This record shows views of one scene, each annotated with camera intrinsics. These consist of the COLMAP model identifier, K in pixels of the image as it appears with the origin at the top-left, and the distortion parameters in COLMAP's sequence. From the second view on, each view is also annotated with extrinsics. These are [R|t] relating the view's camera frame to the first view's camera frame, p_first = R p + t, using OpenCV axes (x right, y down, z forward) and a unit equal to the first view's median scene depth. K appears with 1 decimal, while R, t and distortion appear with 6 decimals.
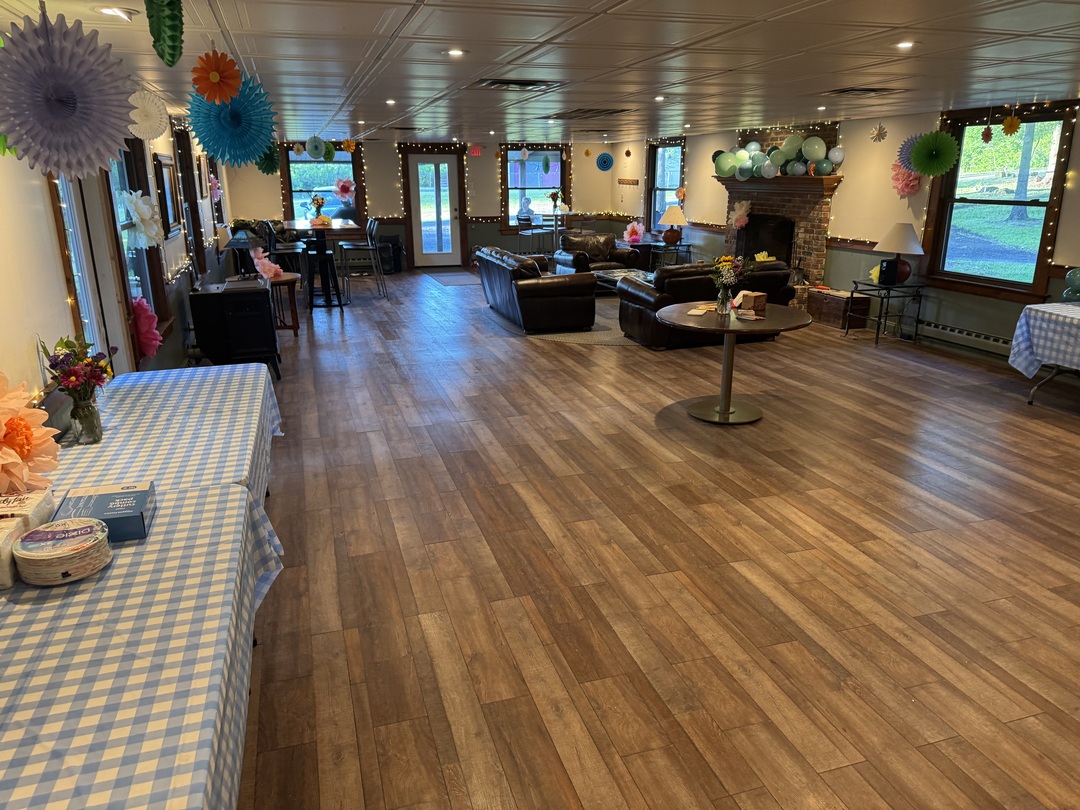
lens RADIAL K [[758.5, 0, 532.7], [0, 758.5, 405.9], [0, 0, 1]] dist [0.099965, -0.148102]
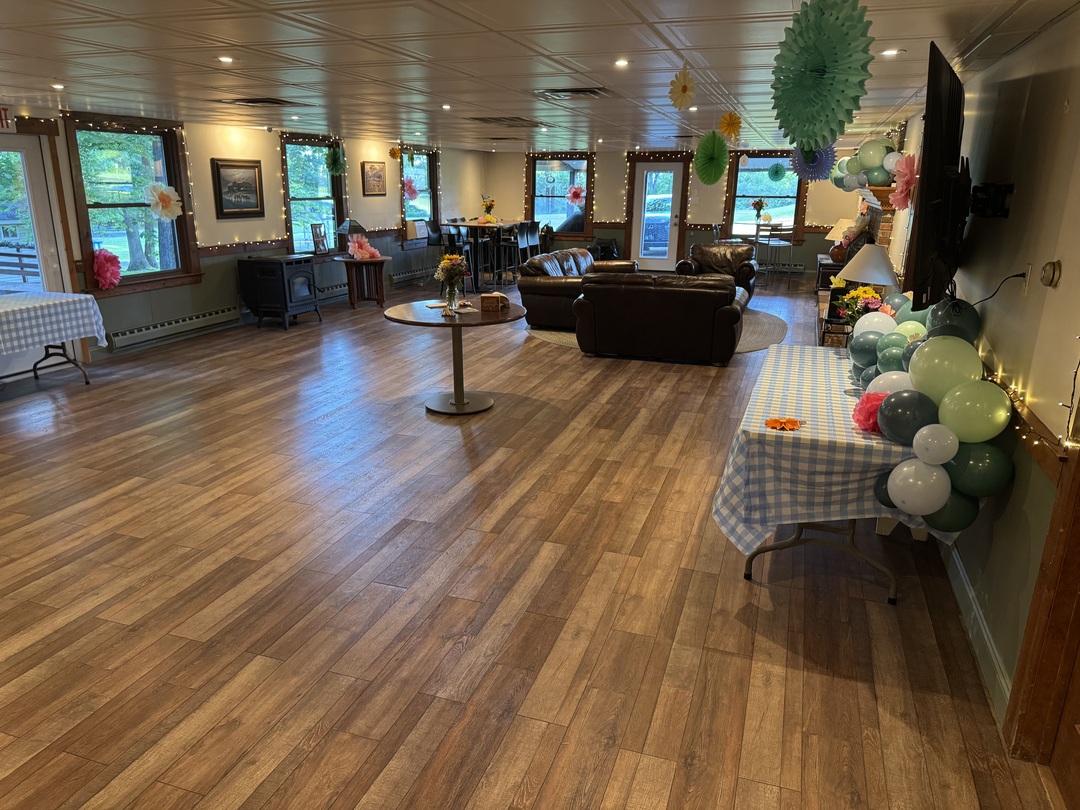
lens RADIAL K [[758.5, 0, 532.7], [0, 758.5, 405.9], [0, 0, 1]] dist [0.099965, -0.148102]
pose [[0.801918, 0.178133, -0.570260, 0.495390], [-0.184074, 0.981748, 0.047819, -0.031180], [0.568370, 0.066623, 0.820071, 0.100465]]
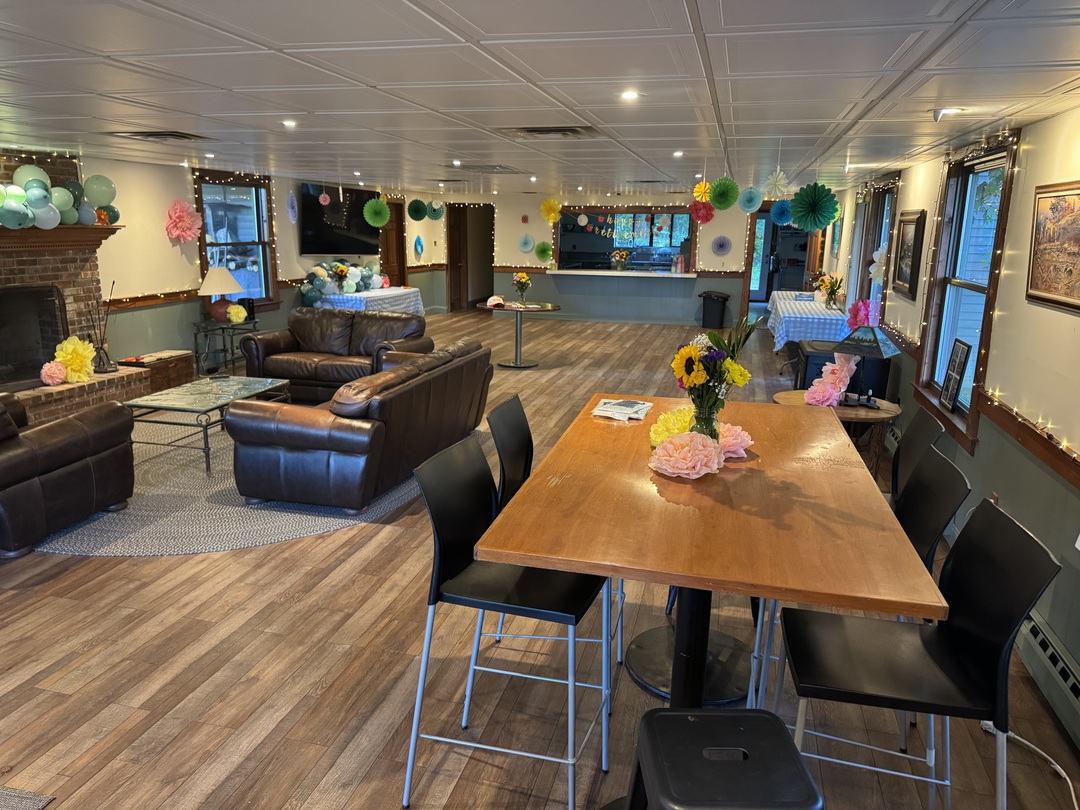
lens RADIAL K [[758.5, 0, 532.7], [0, 758.5, 405.9], [0, 0, 1]] dist [0.099965, -0.148102]
pose [[-0.845474, -0.122629, 0.519746, -0.341351], [0.153890, 0.876040, 0.457026, -0.345602], [-0.511363, 0.466387, -0.721797, 1.151024]]
